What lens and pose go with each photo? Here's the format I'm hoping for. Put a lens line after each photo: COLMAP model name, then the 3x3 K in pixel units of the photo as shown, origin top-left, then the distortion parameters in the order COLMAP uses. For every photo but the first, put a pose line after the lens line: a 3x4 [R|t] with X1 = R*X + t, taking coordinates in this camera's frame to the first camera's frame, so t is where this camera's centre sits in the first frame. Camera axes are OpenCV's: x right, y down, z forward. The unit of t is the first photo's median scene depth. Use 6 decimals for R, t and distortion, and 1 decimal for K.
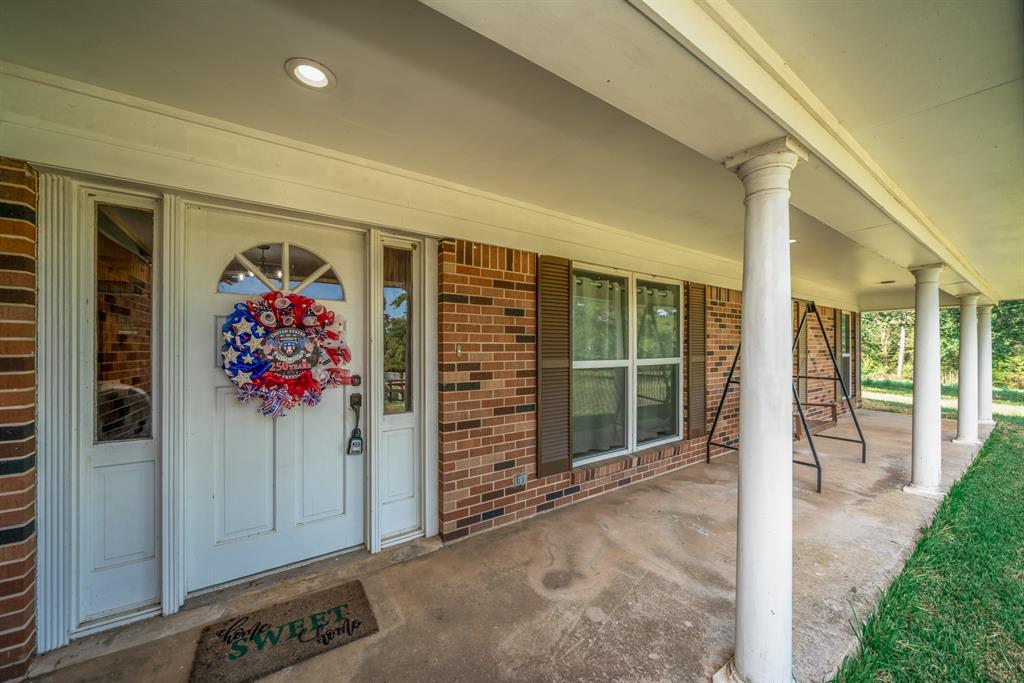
lens RADIAL K [[385.3, 0, 509.5], [0, 385.3, 345.0], [0, 0, 1]] dist [-0.002686, -0.000147]
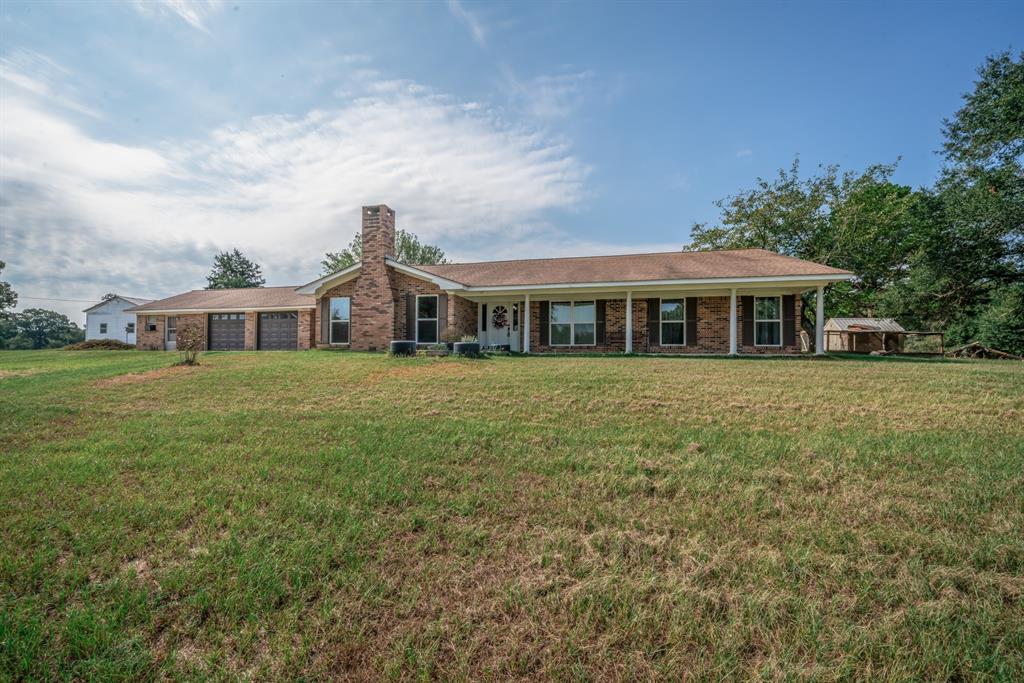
lens RADIAL K [[403.4, 0, 513.3], [0, 403.4, 331.7], [0, 0, 1]] dist [-0.008376, 0.000041]
pose [[0.682033, -0.035458, -0.730462, 4.276157], [-0.000787, 0.998788, -0.049217, 0.500929], [0.731321, 0.034143, 0.681178, -3.302321]]
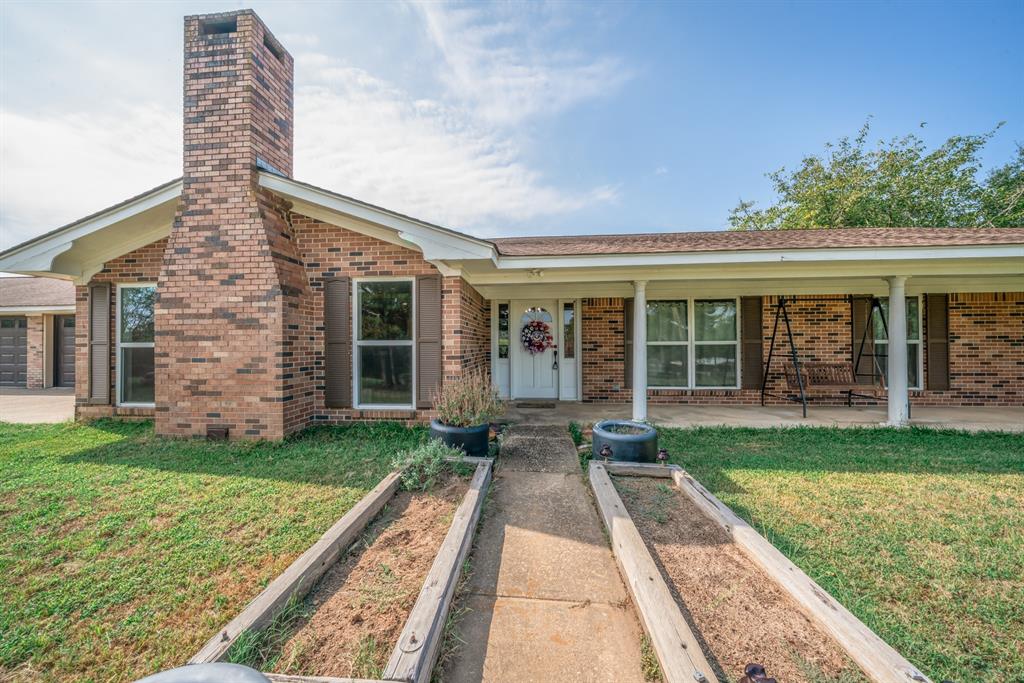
lens RADIAL K [[373.1, 0, 517.8], [0, 373.1, 346.4], [0, 0, 1]] dist [0.002948, -0.000275]
pose [[0.781840, -0.009348, -0.623409, 1.183842], [0.007973, 0.999956, -0.004996, 0.095610], [0.623428, -0.001064, 0.781880, -1.489215]]
